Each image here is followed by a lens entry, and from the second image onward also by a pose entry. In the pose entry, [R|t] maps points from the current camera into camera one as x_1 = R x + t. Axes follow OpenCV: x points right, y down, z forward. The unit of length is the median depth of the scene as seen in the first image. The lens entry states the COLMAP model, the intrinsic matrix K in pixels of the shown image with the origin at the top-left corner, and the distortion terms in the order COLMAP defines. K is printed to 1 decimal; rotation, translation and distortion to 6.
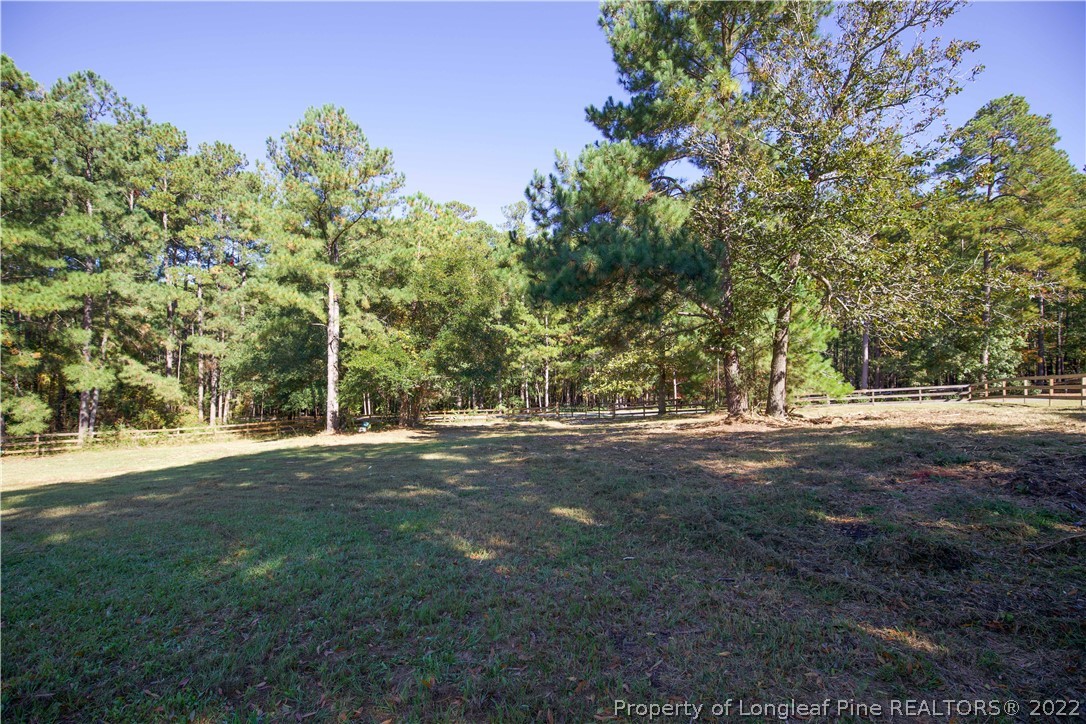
lens RADIAL K [[509.1, 0, 543.0], [0, 509.1, 362.0], [0, 0, 1]] dist [-0.044246, 0.012658]
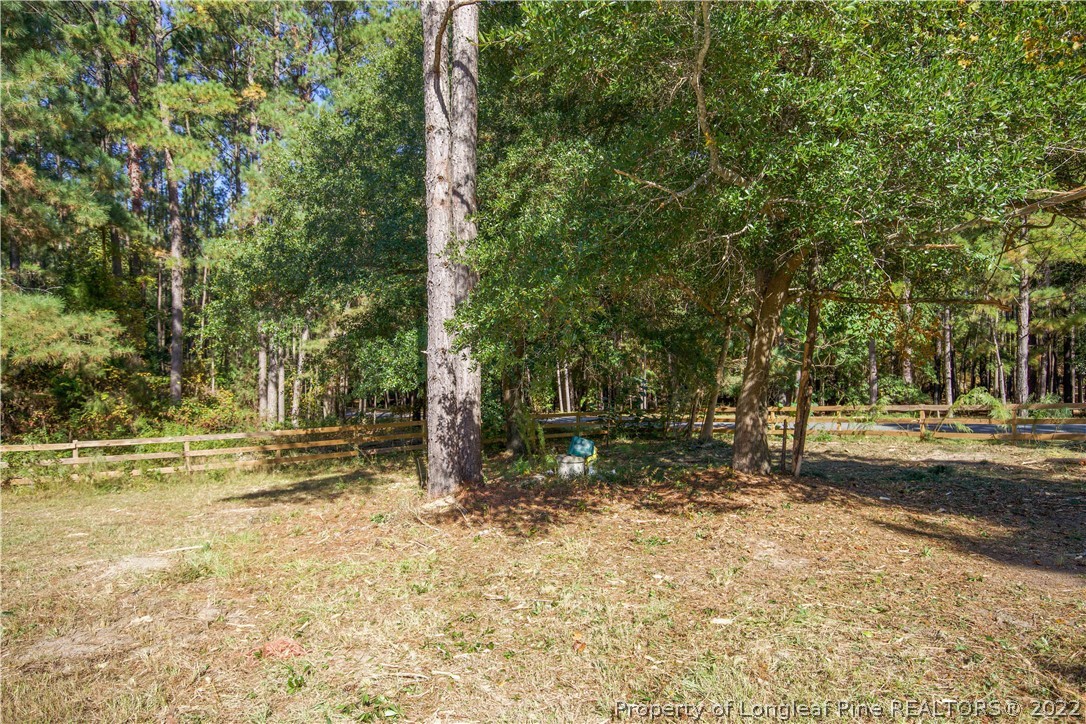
lens RADIAL K [[509.1, 0, 543.0], [0, 509.1, 362.0], [0, 0, 1]] dist [-0.044246, 0.012658]
pose [[0.939415, -0.010140, -0.342633, -0.269122], [0.012703, 0.999906, 0.005237, 0.071478], [0.342547, -0.009272, 0.939455, 0.712224]]
